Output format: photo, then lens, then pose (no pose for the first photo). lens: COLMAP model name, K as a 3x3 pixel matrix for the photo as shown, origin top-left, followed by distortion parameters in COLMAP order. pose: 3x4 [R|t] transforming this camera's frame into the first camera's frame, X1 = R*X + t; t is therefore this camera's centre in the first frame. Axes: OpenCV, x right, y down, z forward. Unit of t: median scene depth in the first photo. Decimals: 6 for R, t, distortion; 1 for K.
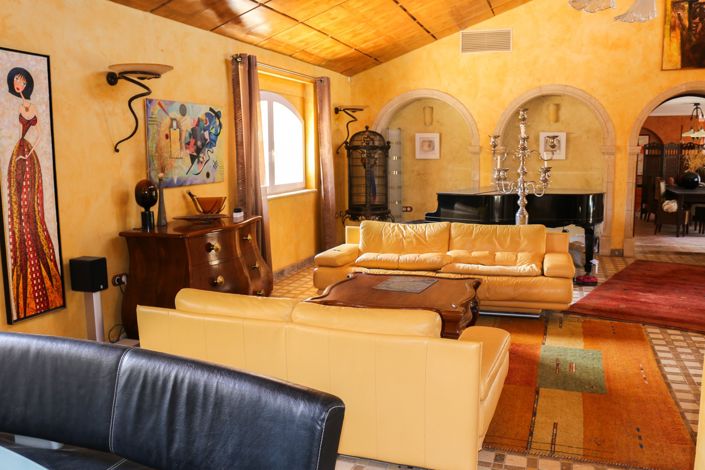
lens RADIAL K [[601.5, 0, 350.1], [0, 601.5, 235.8], [0, 0, 1]] dist [-0.010559, 0.016602]
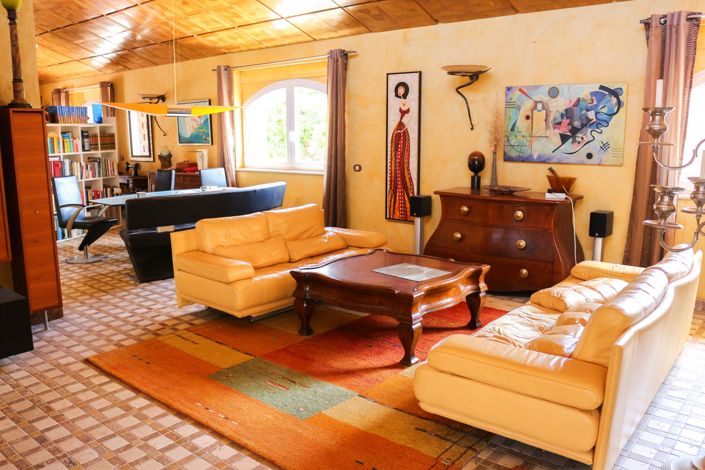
lens RADIAL K [[601.5, 0, 350.2], [0, 601.5, 232.5], [0, 0, 1]] dist [-0.010559, 0.016602]
pose [[-0.317972, 0.182516, -0.930366, 0.909069], [-0.132308, 0.963151, 0.234167, -0.176336], [0.938823, 0.197554, -0.282107, 1.040483]]
